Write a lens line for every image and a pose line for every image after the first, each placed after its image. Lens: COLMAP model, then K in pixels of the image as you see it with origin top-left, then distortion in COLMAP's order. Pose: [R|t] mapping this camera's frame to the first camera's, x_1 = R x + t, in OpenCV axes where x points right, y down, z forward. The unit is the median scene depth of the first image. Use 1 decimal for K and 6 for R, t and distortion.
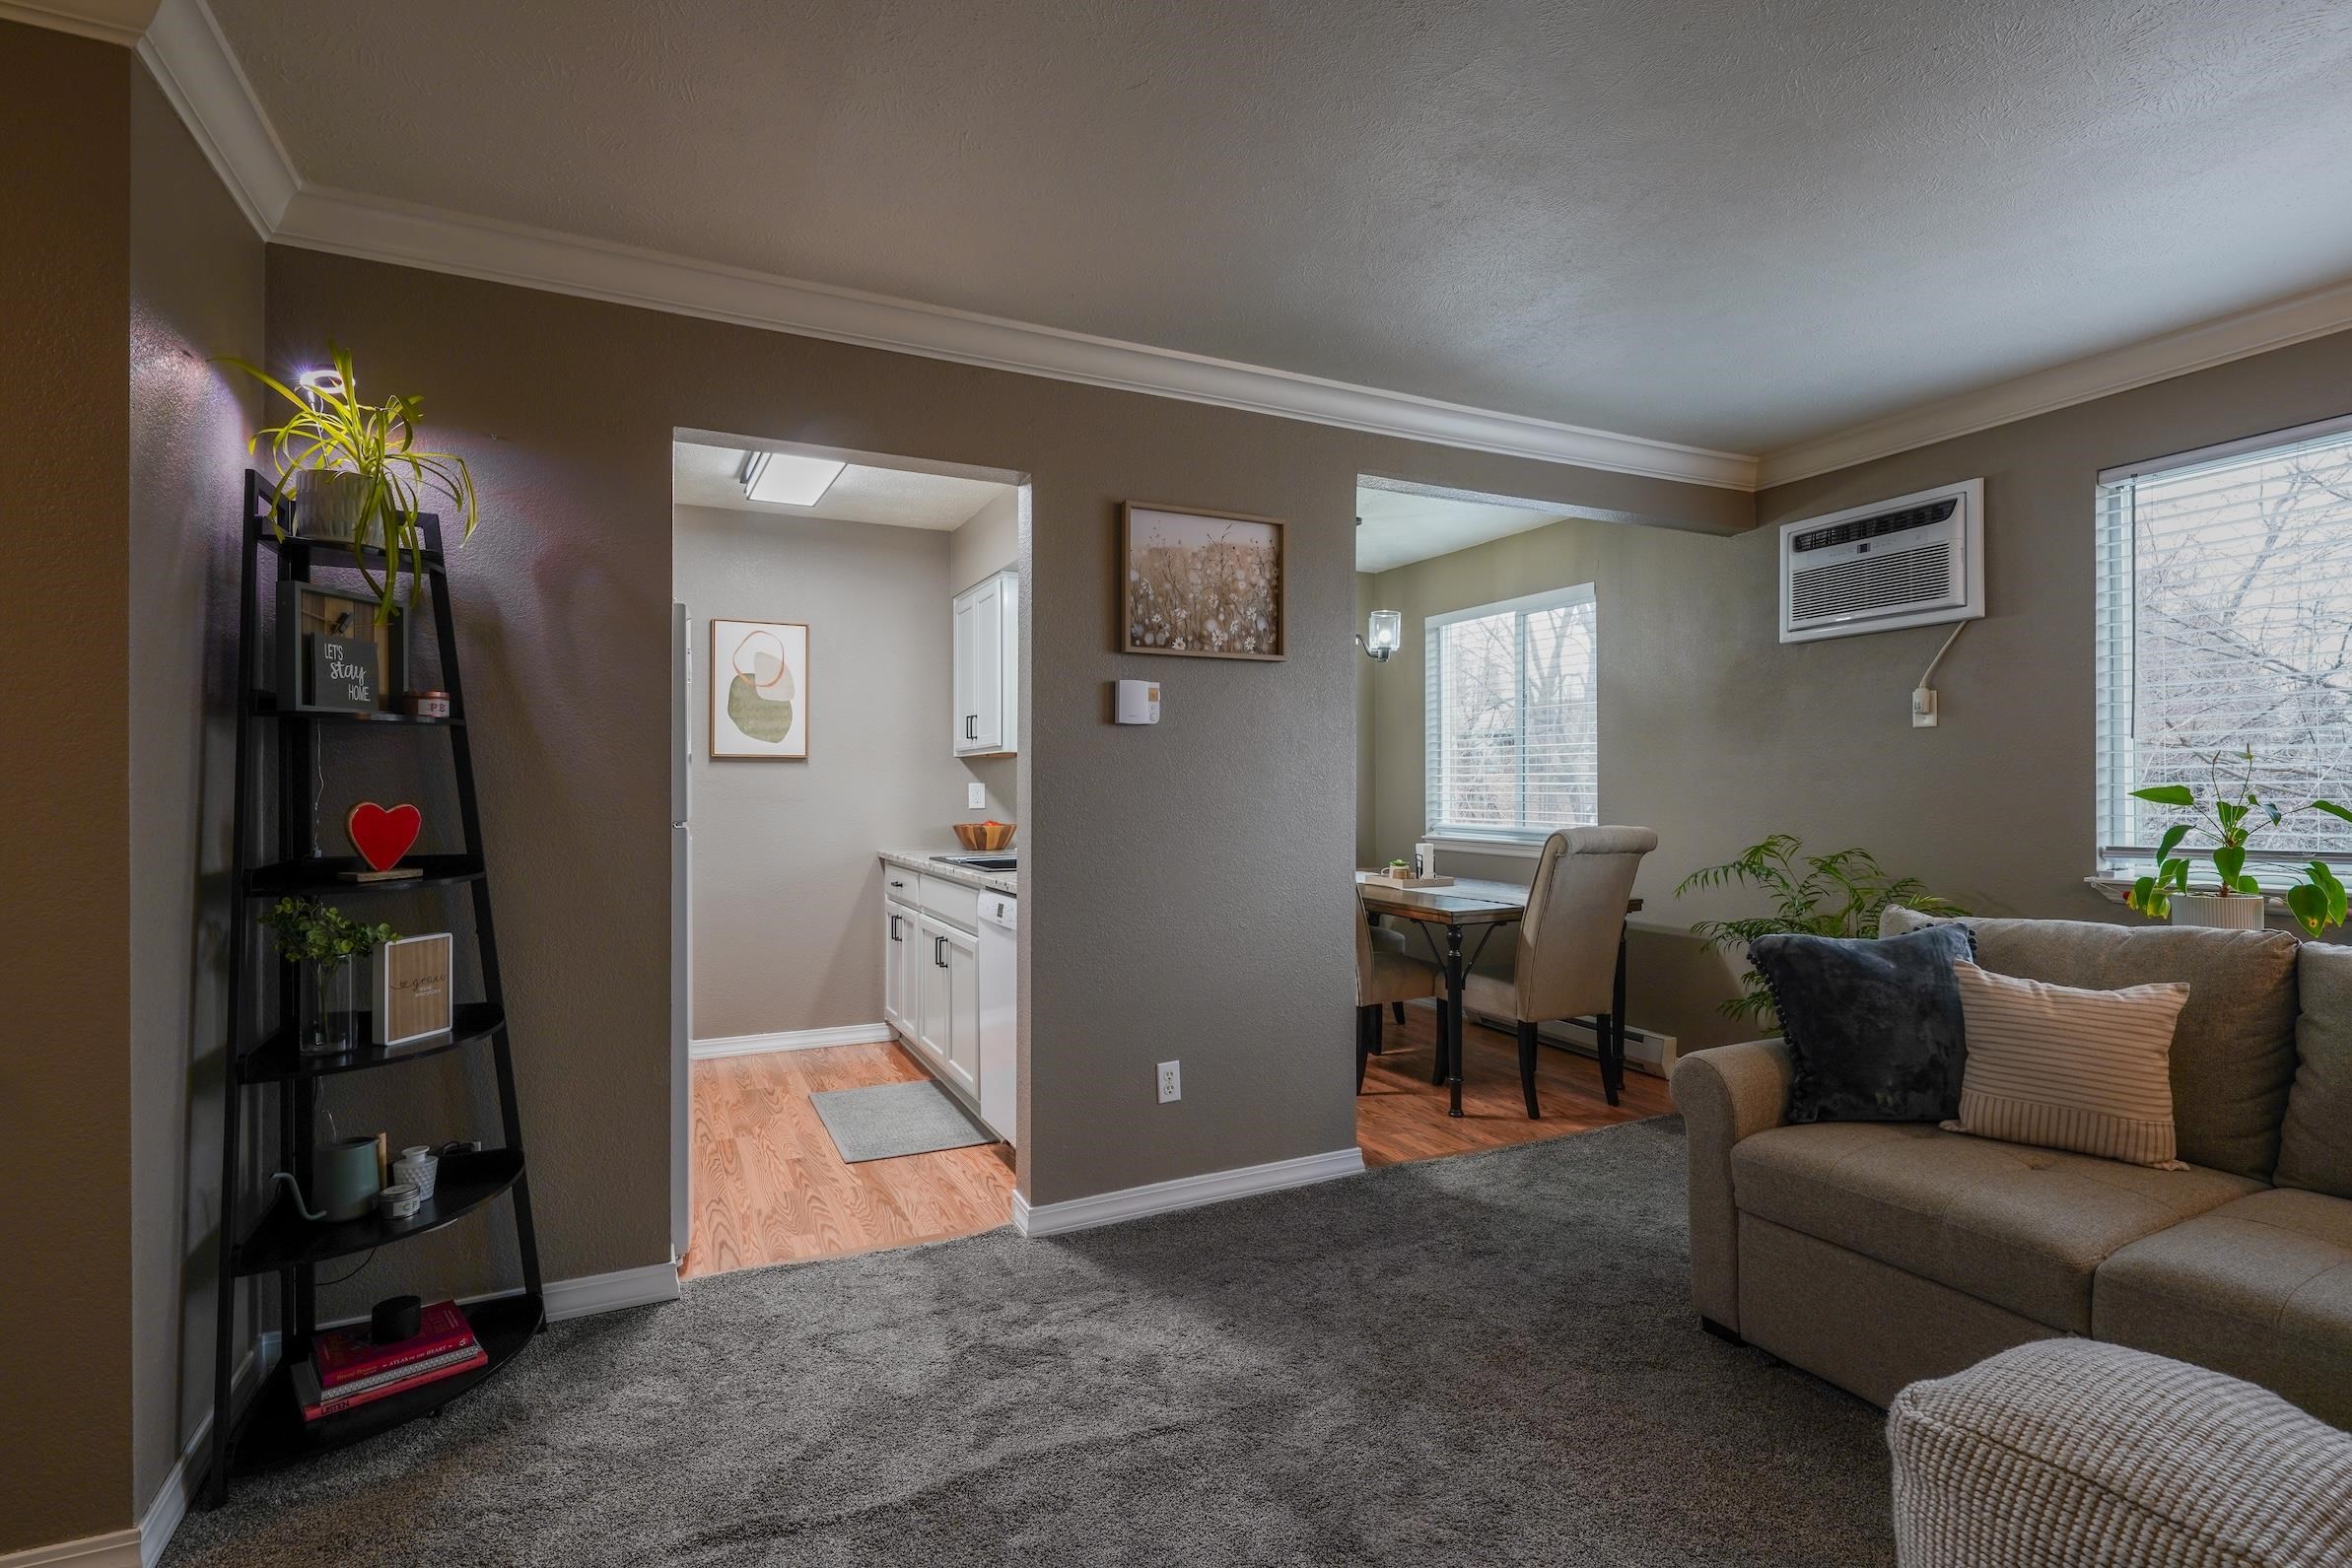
lens RADIAL K [[1113.8, 0, 1176.0], [0, 1113.8, 784.0], [0, 0, 1]] dist [0.002903, 0.000421]
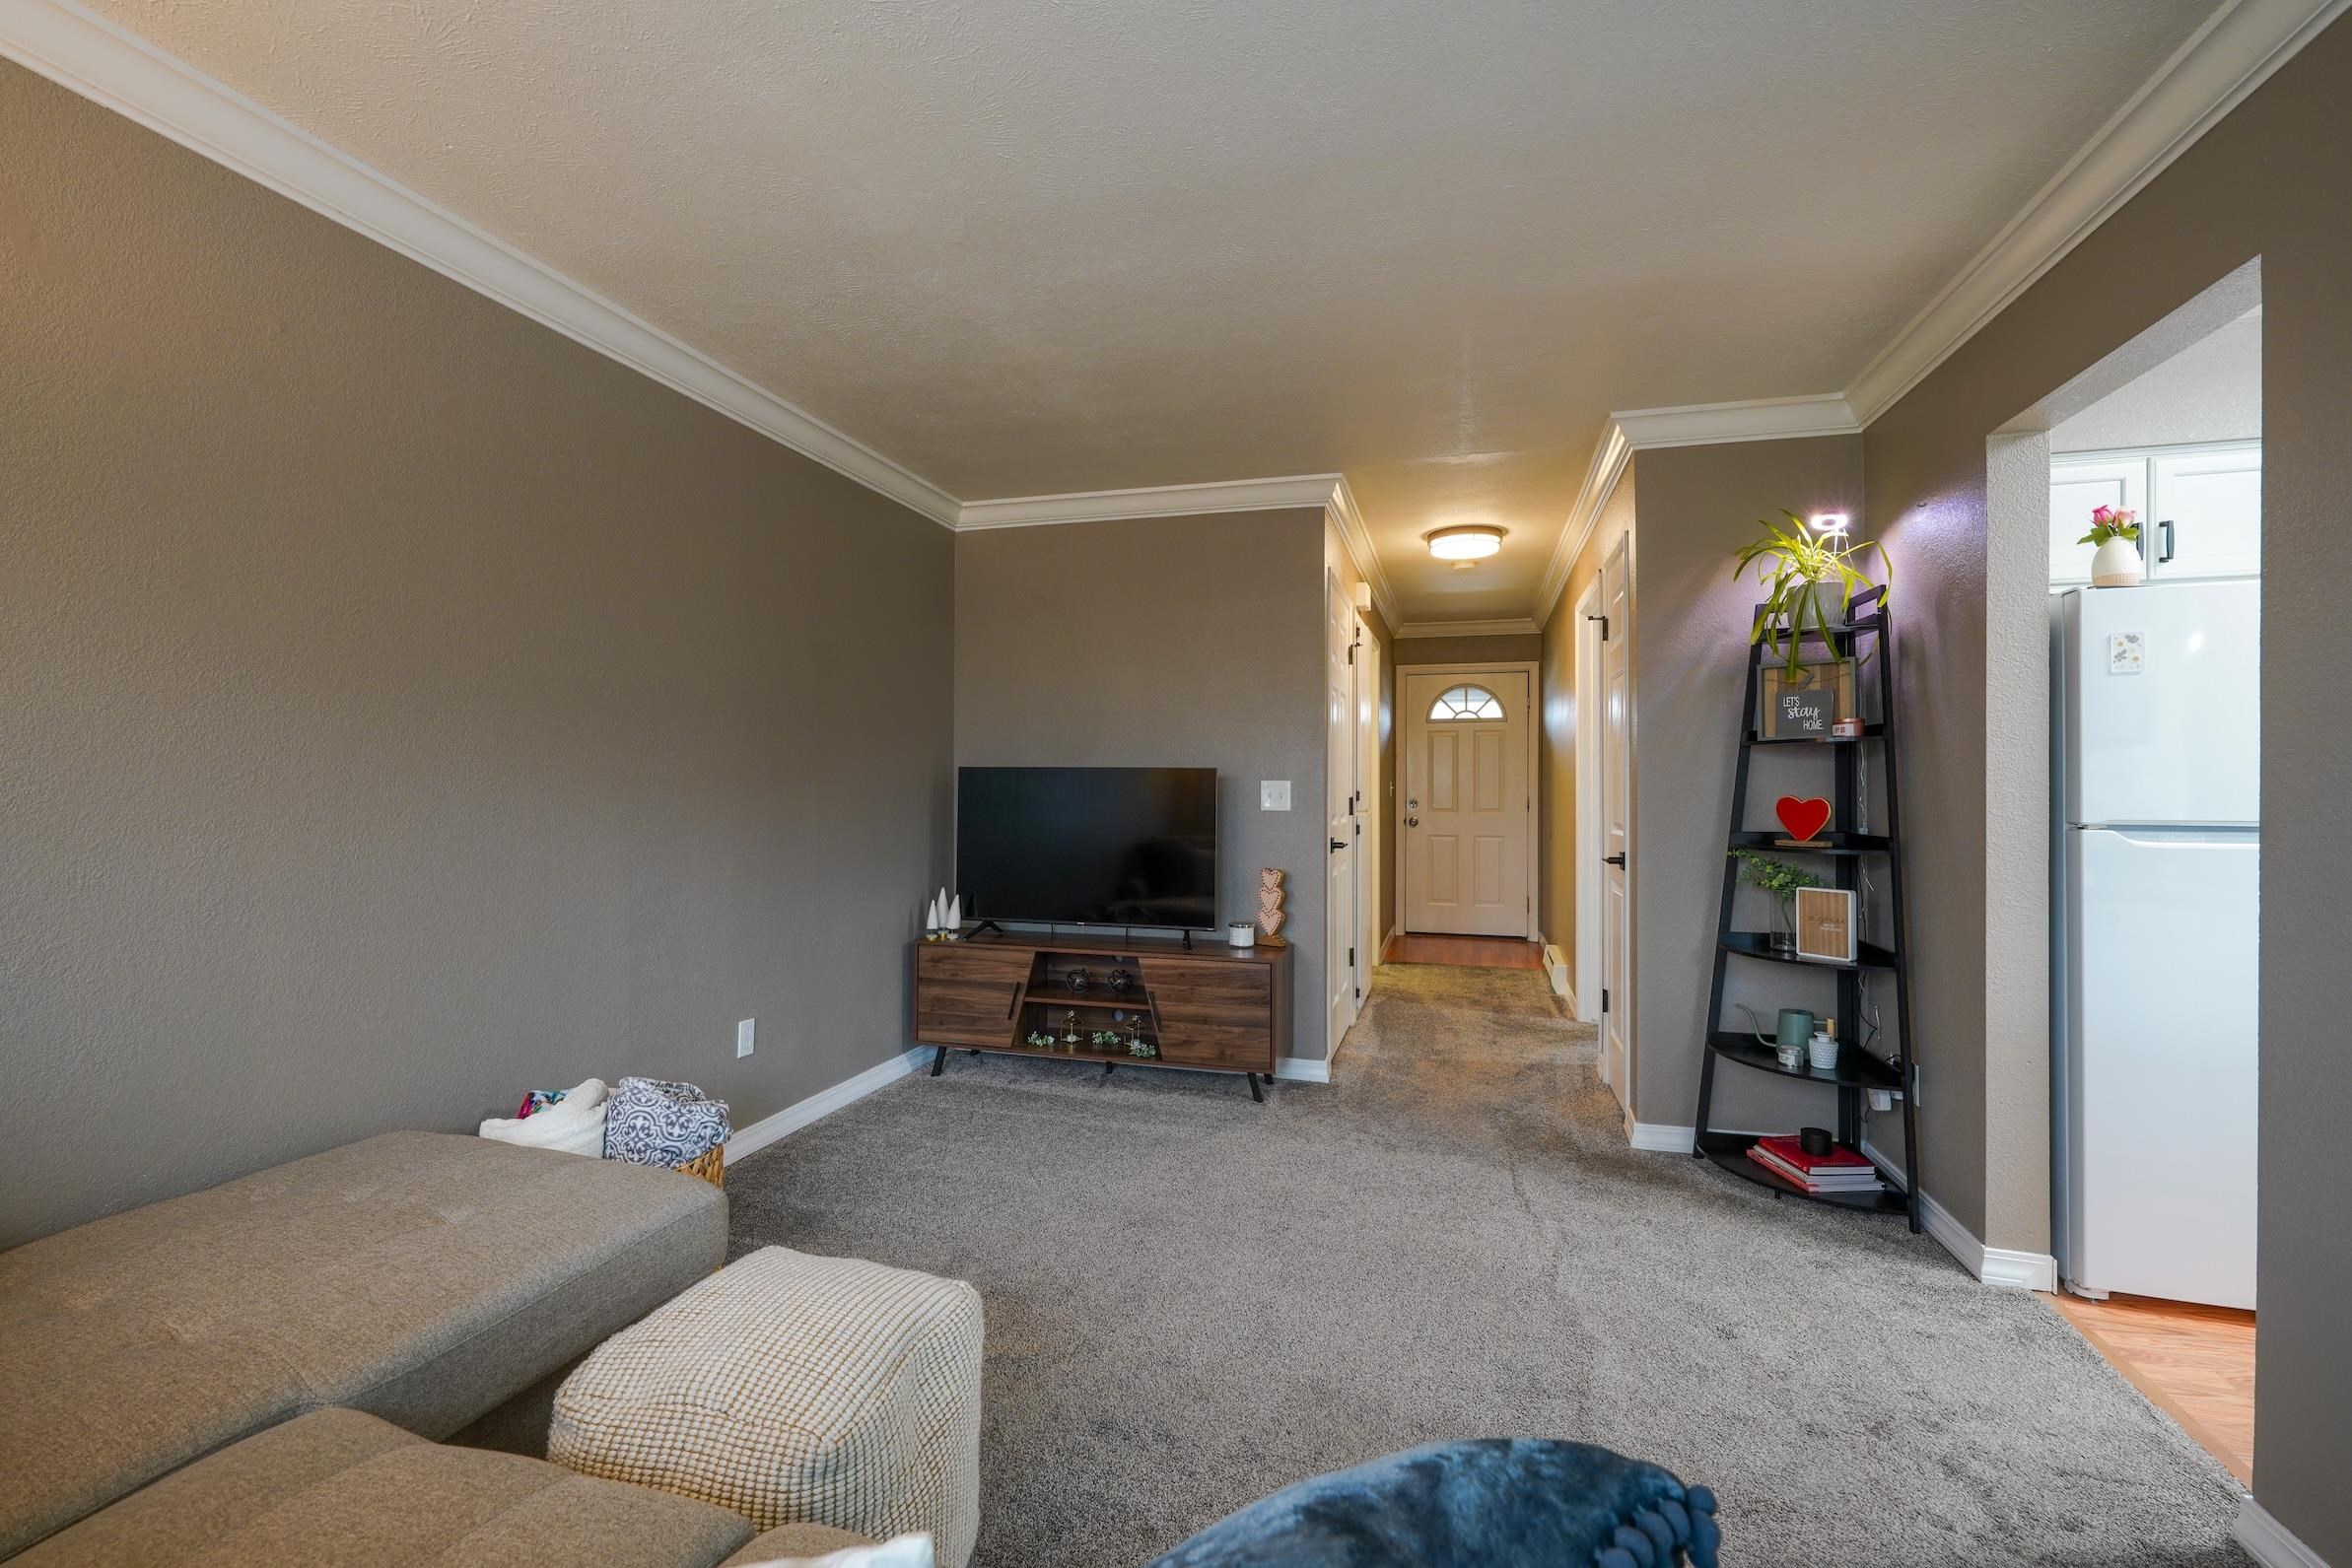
lens RADIAL K [[989.9, 0, 1176.0], [0, 989.9, 784.0], [0, 0, 1]] dist [-0.002657, 0.000064]
pose [[-0.666725, -0.000298, -0.745304, 0.542917], [0.002906, 0.999991, -0.002999, 0.000935], [0.745299, -0.004166, -0.666718, 0.786390]]
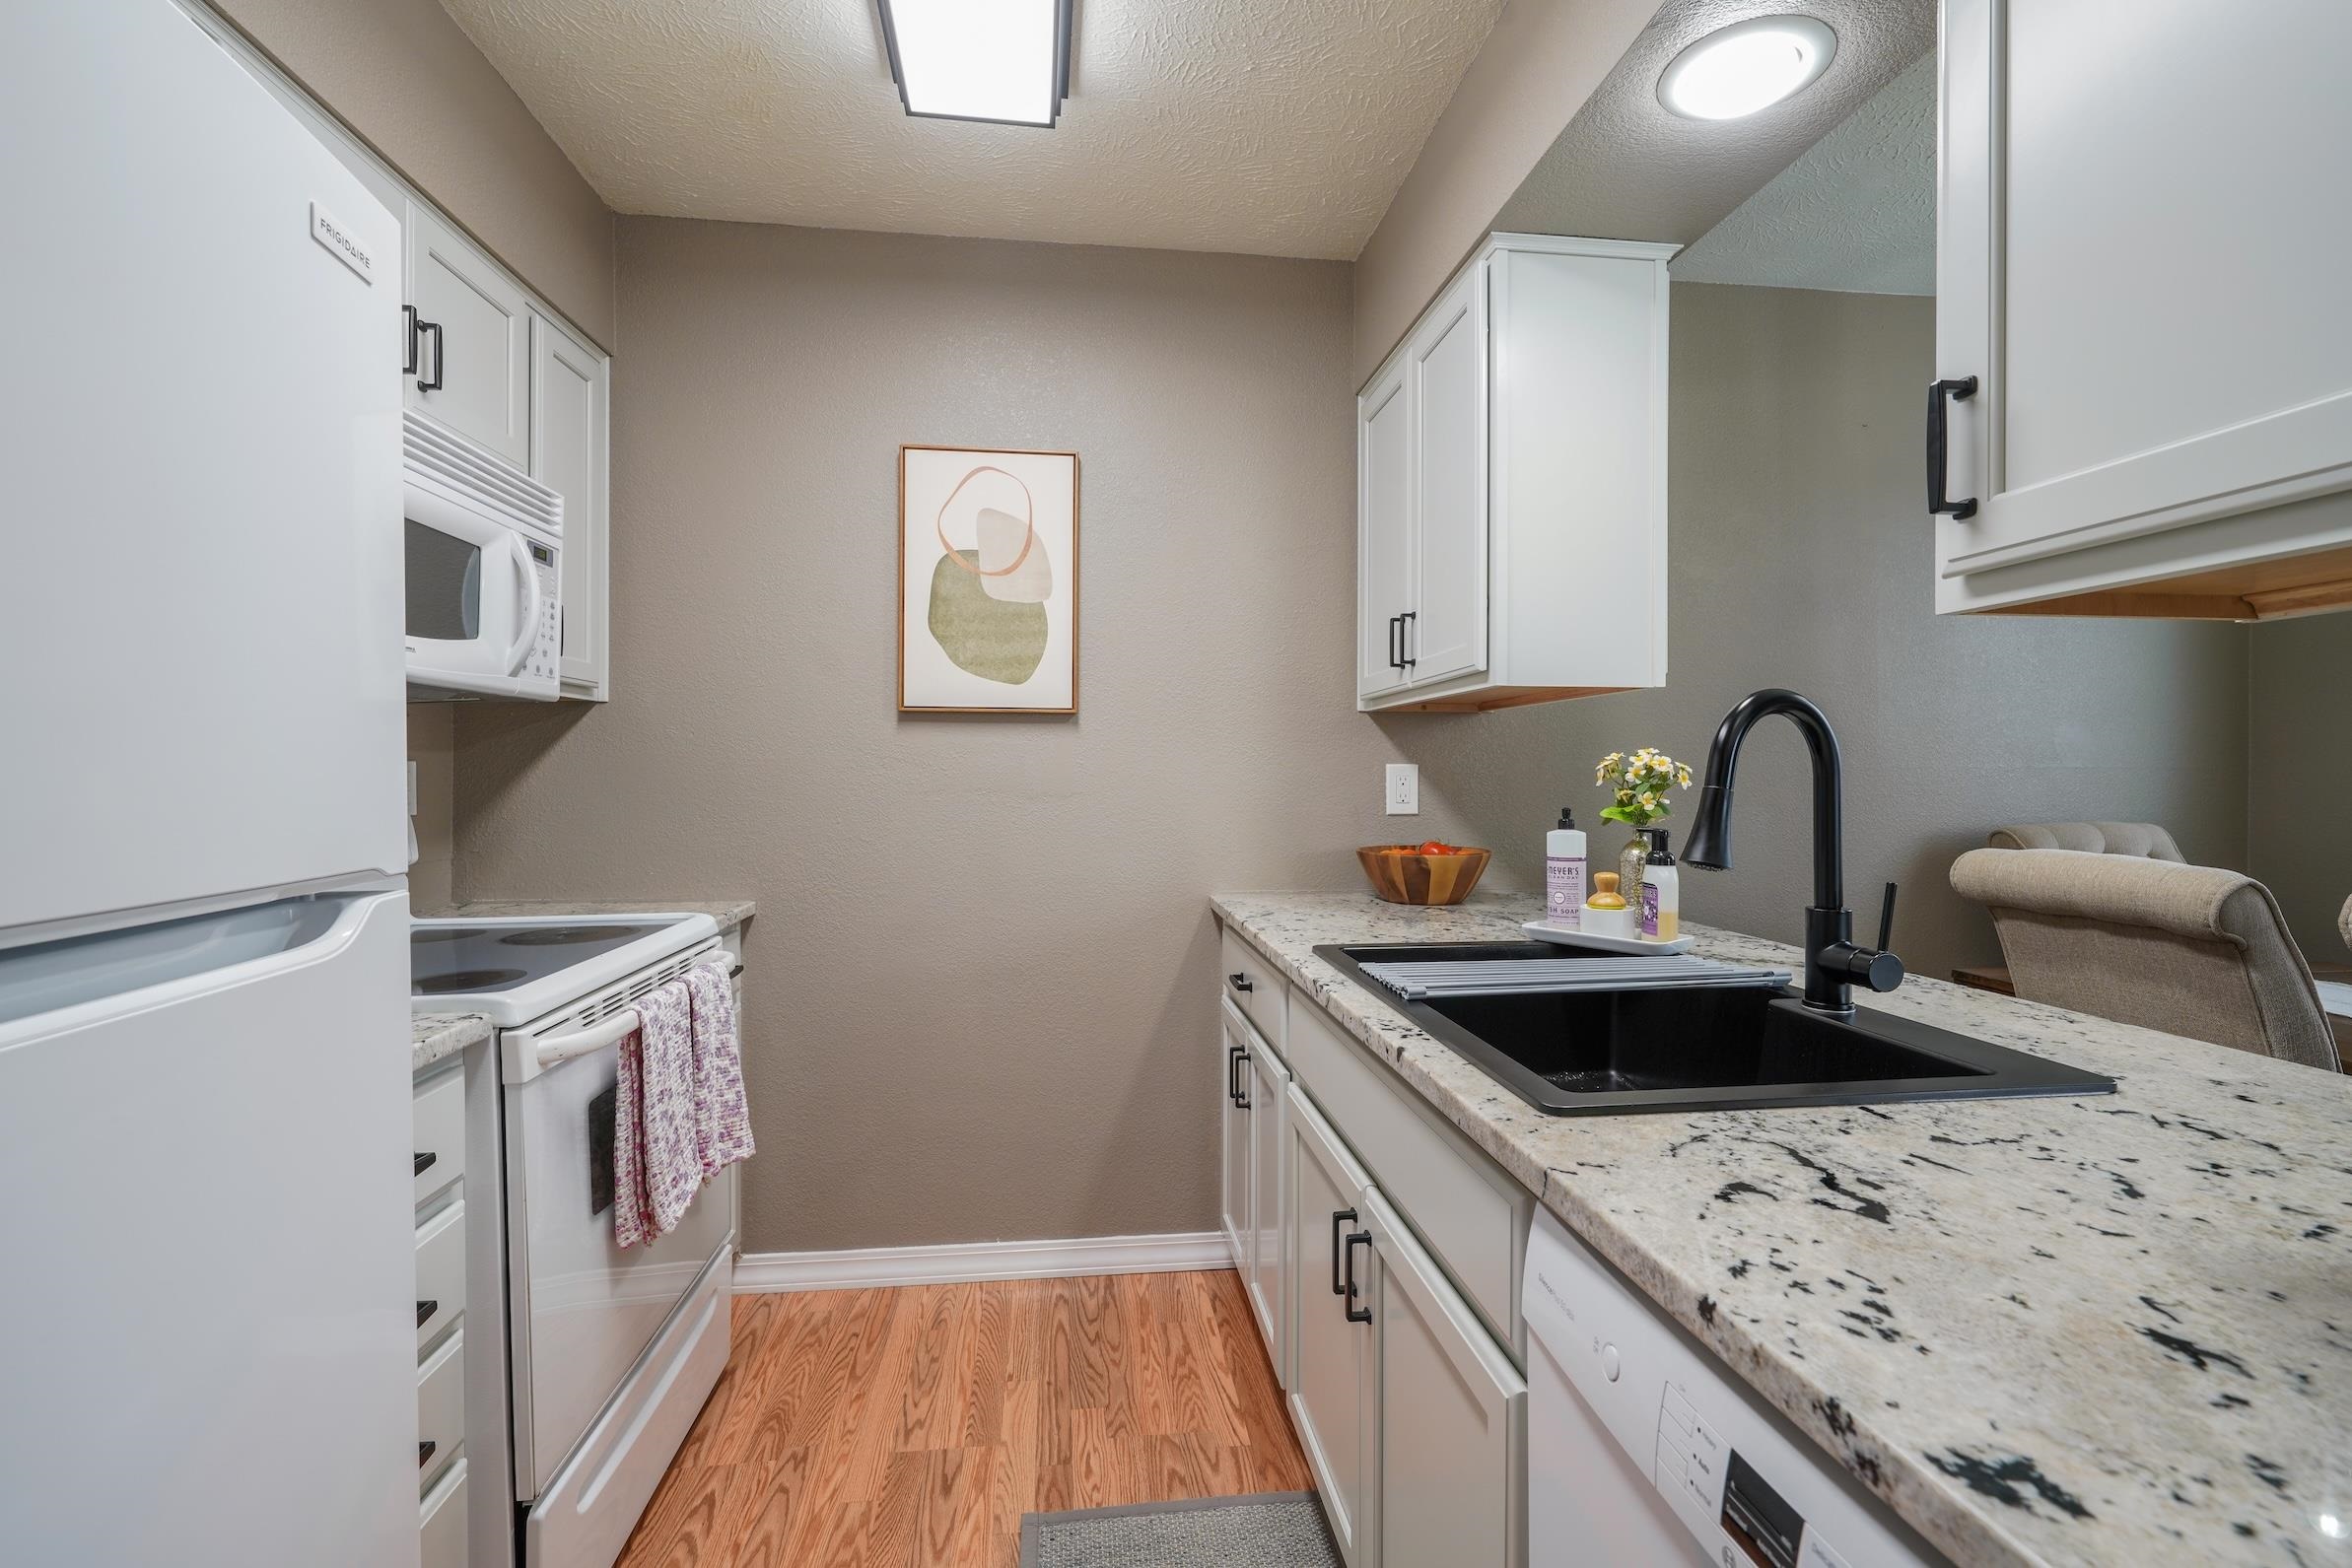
lens RADIAL K [[1051.3, 0, 1184.4], [0, 1051.3, 779.6], [0, 0, 1]] dist [-0.002027, -0.000053]
pose [[0.947339, 0.006684, -0.320162, -0.185915], [-0.002537, 0.999907, 0.013368, 0.000529], [0.320222, -0.011852, 0.947268, 0.805146]]
